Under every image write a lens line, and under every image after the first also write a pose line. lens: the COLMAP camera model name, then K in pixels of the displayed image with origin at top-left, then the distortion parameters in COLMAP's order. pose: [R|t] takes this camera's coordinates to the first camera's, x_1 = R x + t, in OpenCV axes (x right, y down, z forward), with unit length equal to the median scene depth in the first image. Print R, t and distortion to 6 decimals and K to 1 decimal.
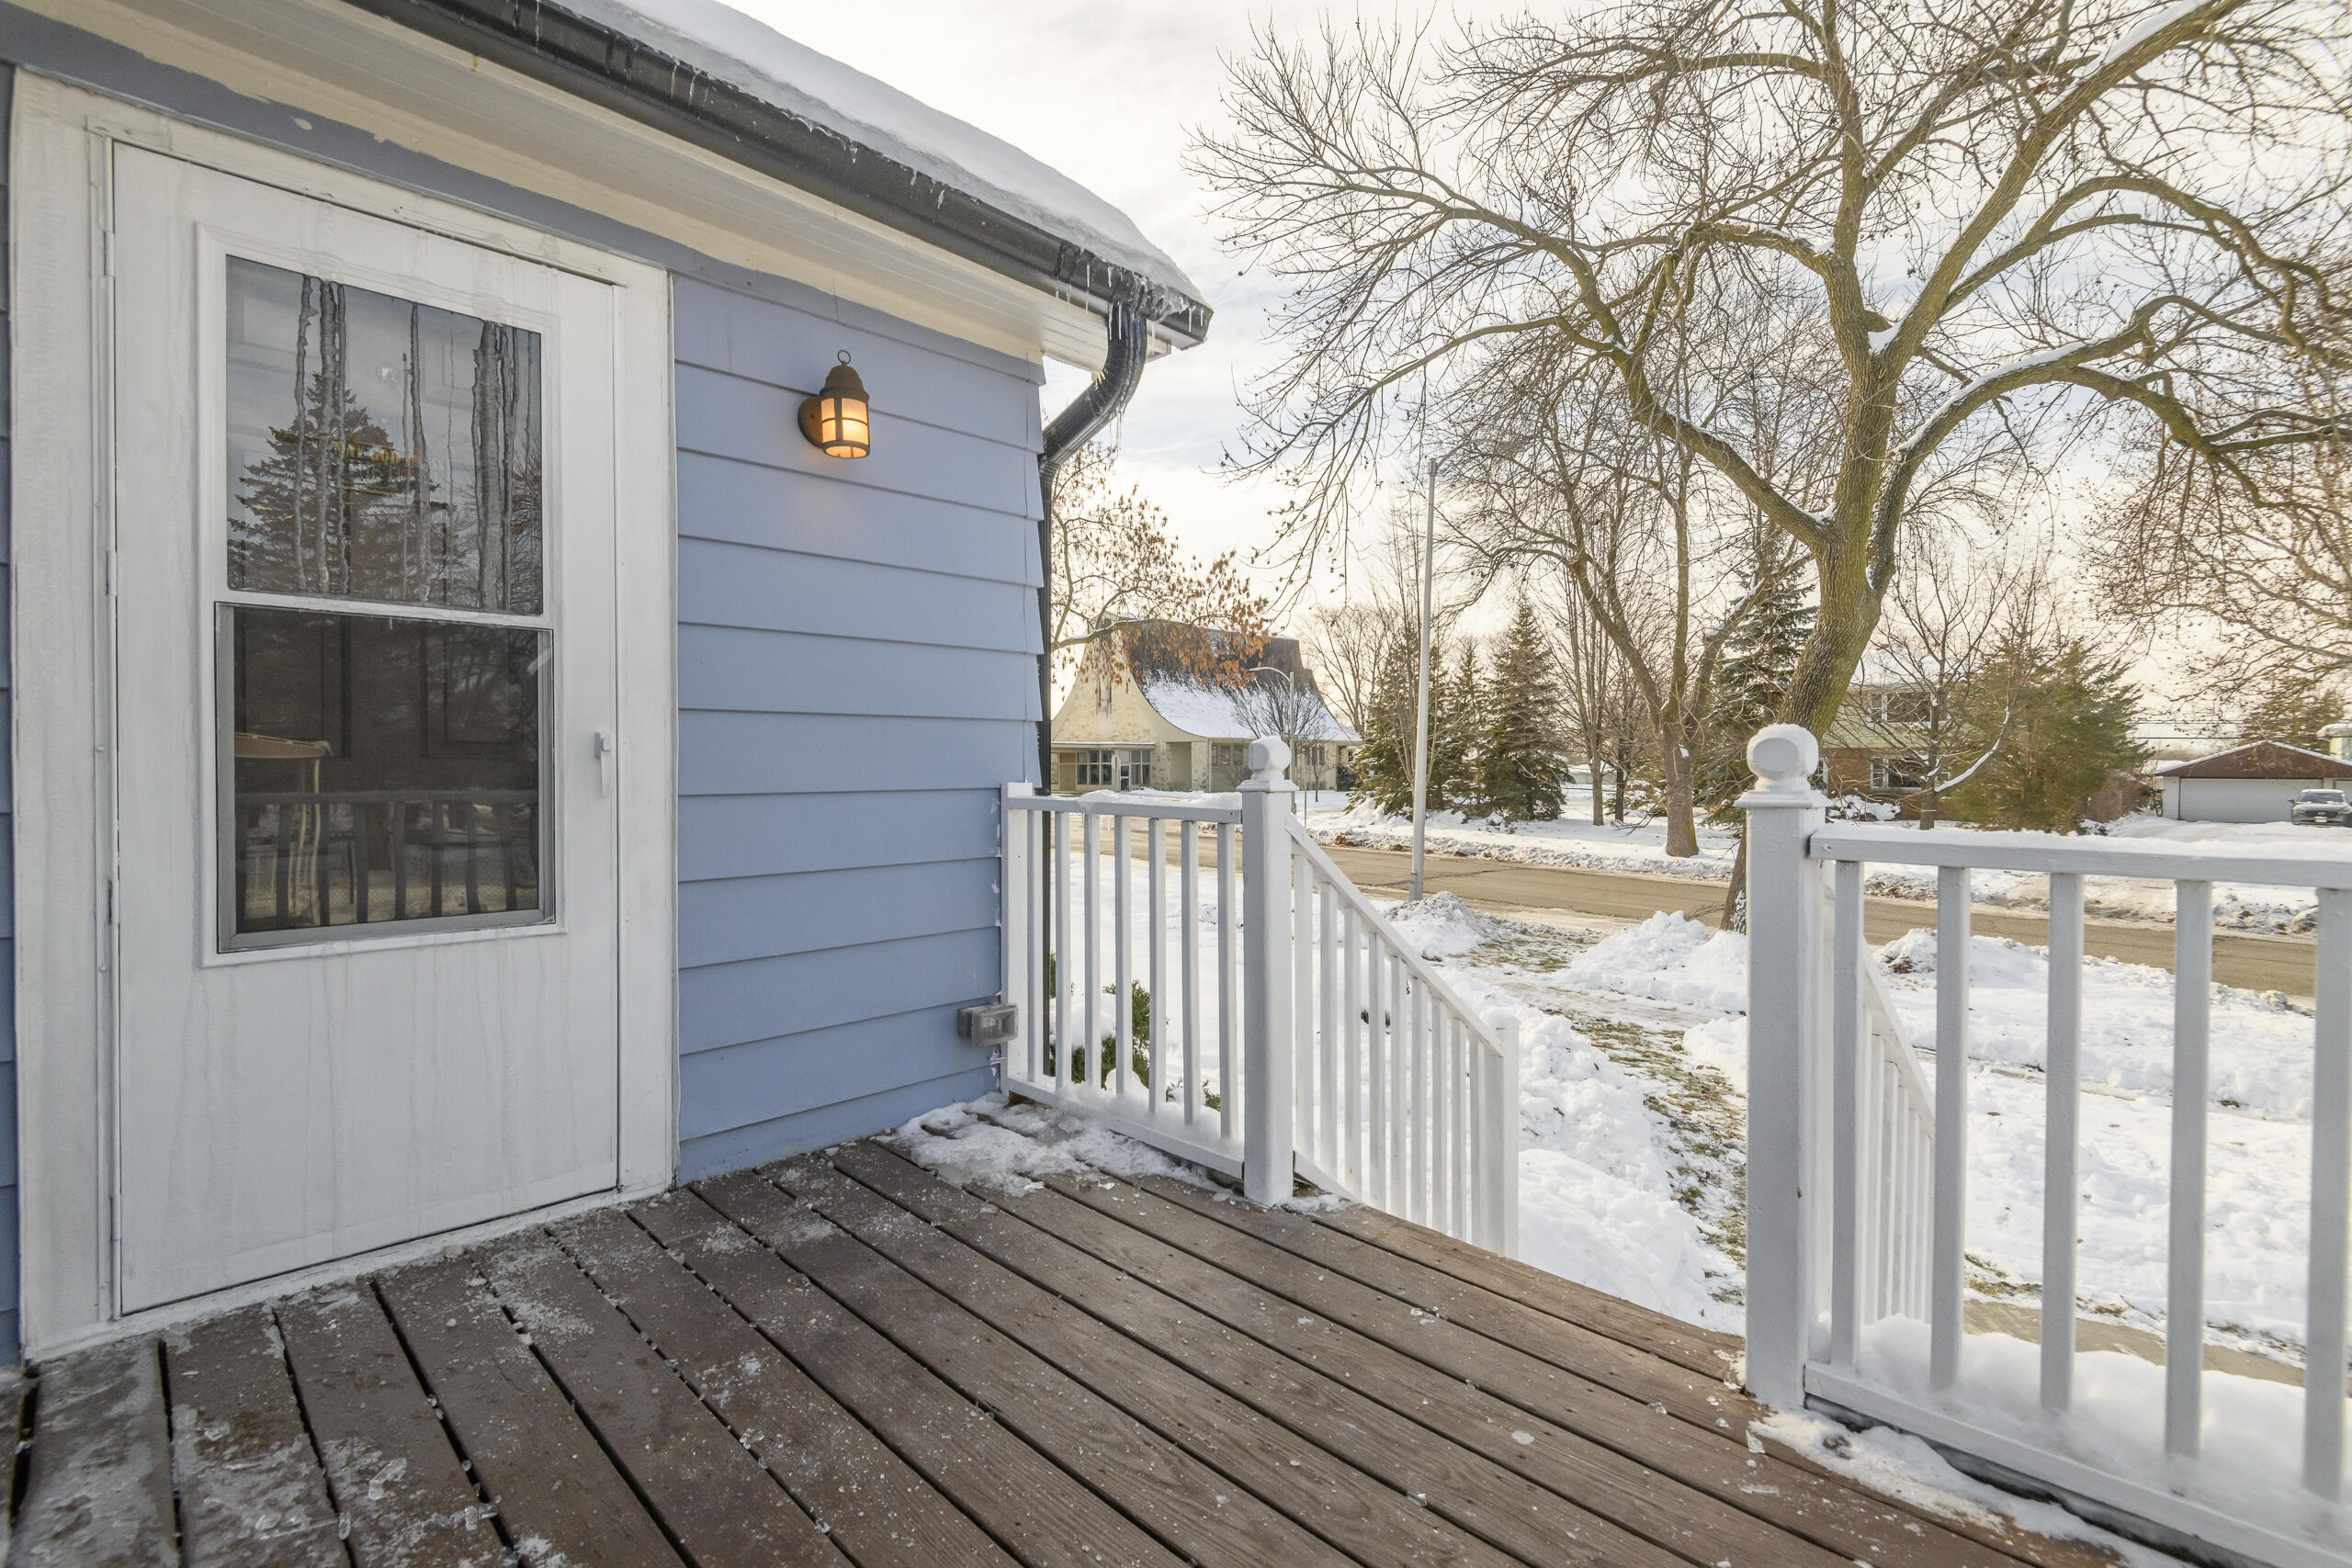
lens RADIAL K [[1107.0, 0, 1165.6], [0, 1107.0, 784.0], [0, 0, 1]] dist [0.021252, -0.007450]
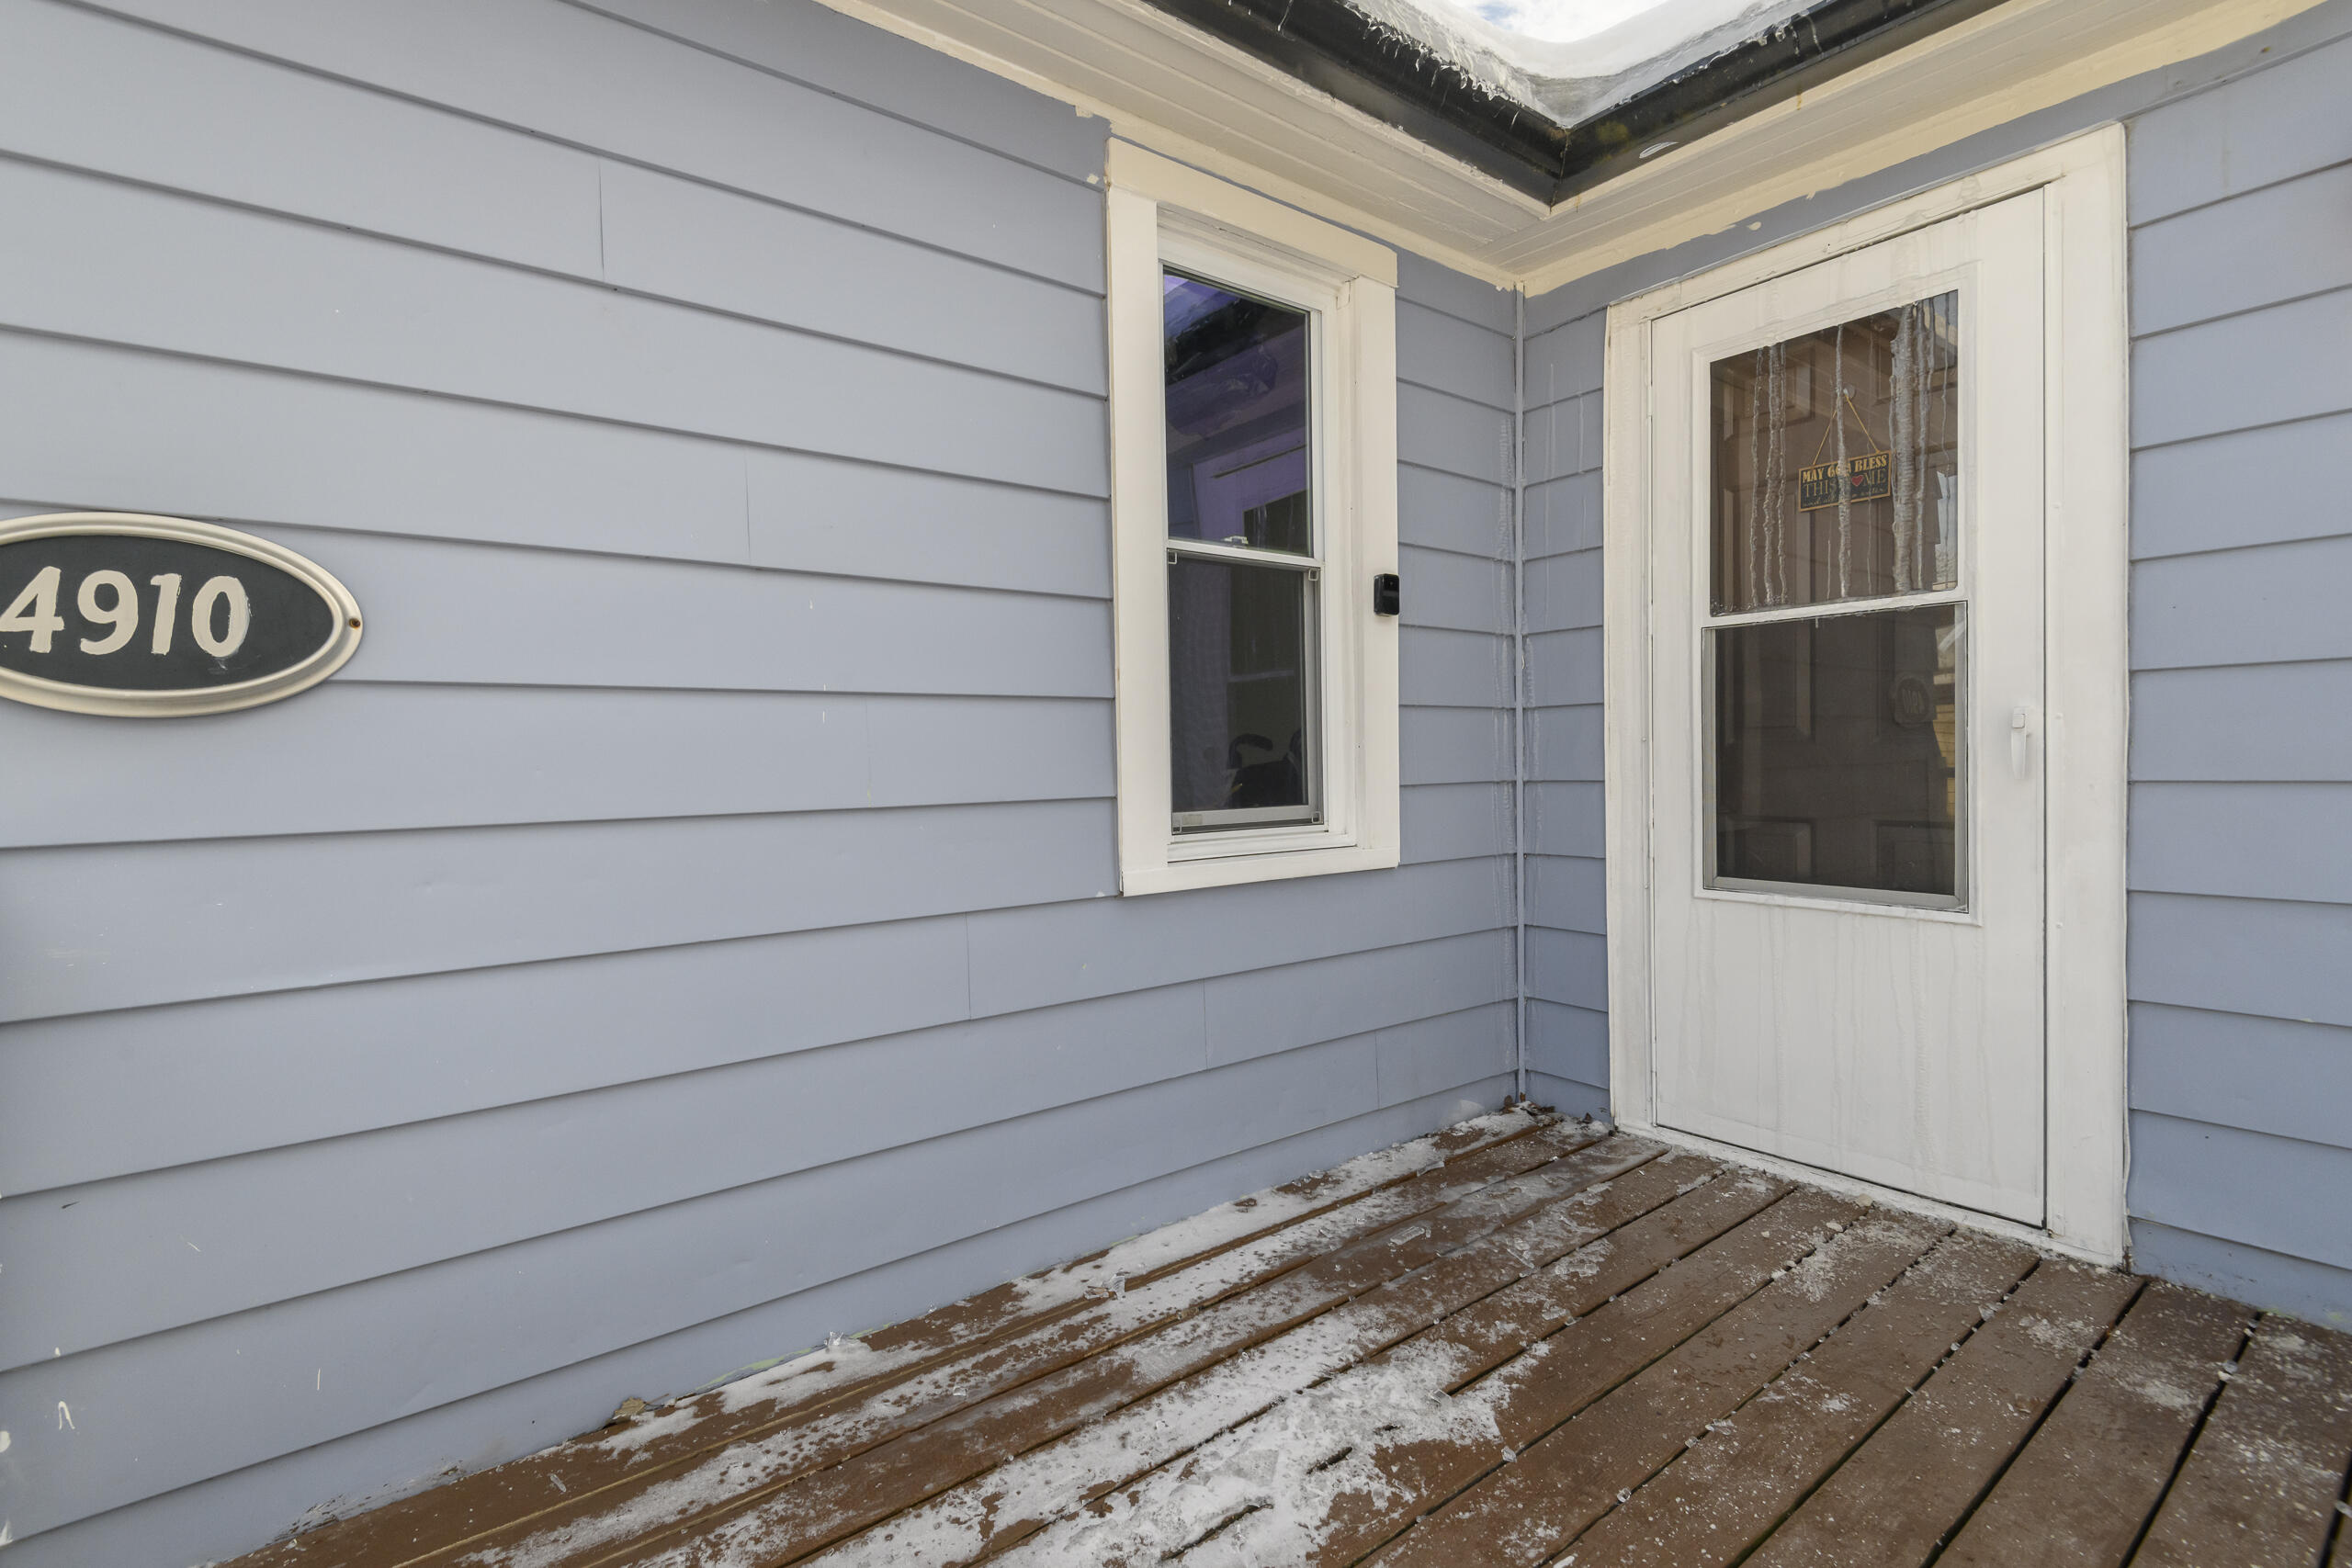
lens RADIAL K [[1107.0, 0, 1167.9], [0, 1107.0, 788.0], [0, 0, 1]] dist [0.021252, -0.007450]
pose [[-0.137109, 0.035902, -0.989905, 0.528150], [0.002726, 0.999353, 0.035867, -0.018727], [0.990552, 0.002219, -0.137119, 0.509845]]
